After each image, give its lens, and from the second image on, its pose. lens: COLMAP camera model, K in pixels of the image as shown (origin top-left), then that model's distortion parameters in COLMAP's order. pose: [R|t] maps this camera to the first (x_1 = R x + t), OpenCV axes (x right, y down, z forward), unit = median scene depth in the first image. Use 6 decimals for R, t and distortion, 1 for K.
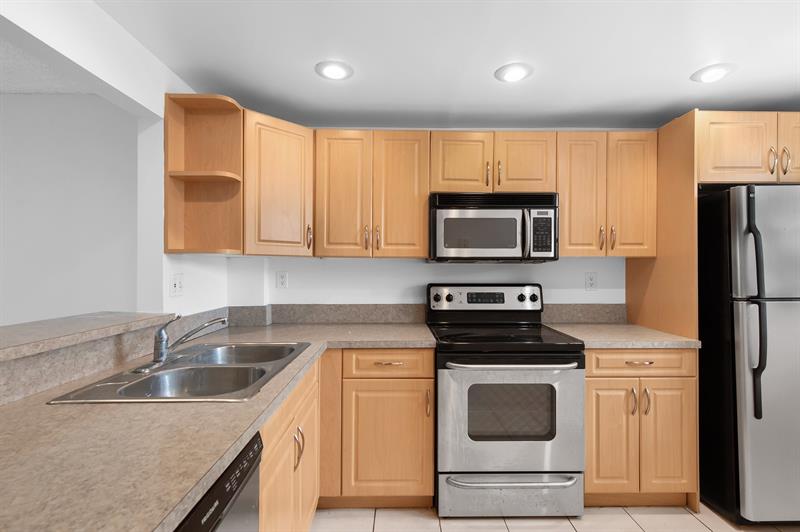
lens RADIAL K [[382.9, 0, 403.9], [0, 382.9, 265.9], [0, 0, 1]] dist [0.011548, -0.002374]
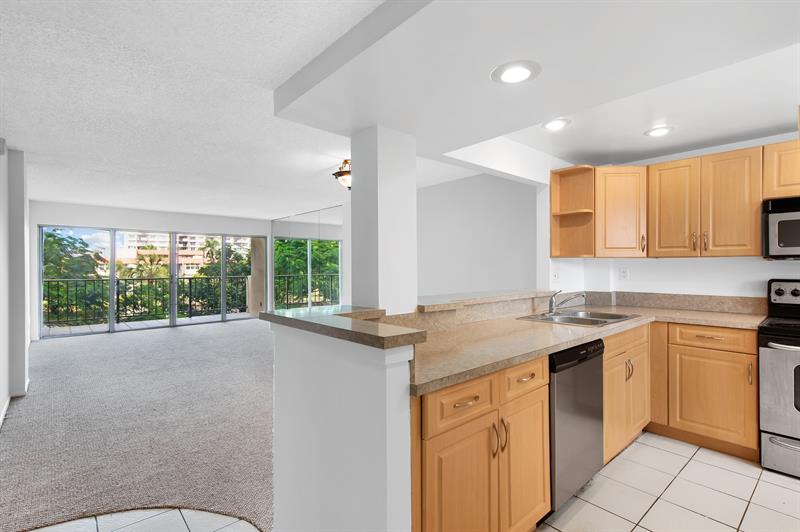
lens RADIAL K [[382.9, 0, 400.6], [0, 382.9, 266.8], [0, 0, 1]] dist [0.011548, -0.002374]
pose [[0.645354, -0.003923, -0.763873, 0.280046], [0.010208, 0.999942, 0.003489, -0.004128], [0.763815, -0.010049, 0.645357, -0.648245]]
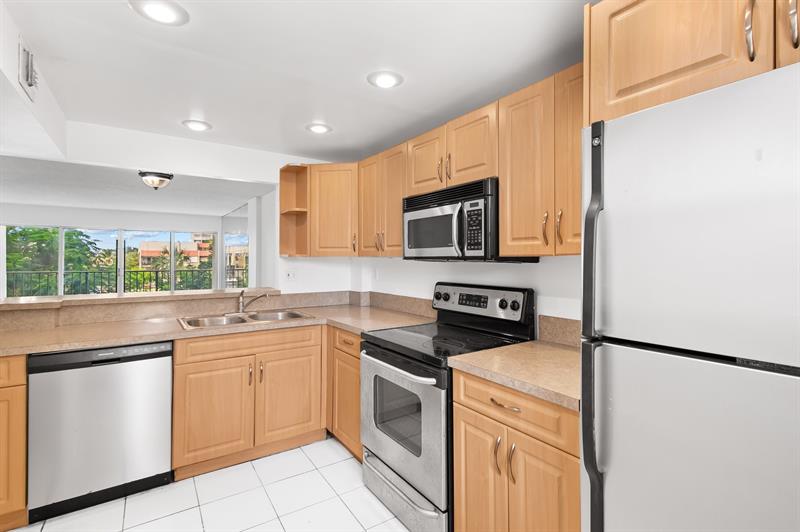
lens RADIAL K [[382.9, 0, 398.2], [0, 382.9, 254.9], [0, 0, 1]] dist [0.011548, -0.002374]
pose [[0.541946, -0.011967, -0.840328, 1.052898], [0.005879, 0.999928, -0.010448, -0.019357], [0.840393, 0.000722, 0.541977, 0.425300]]
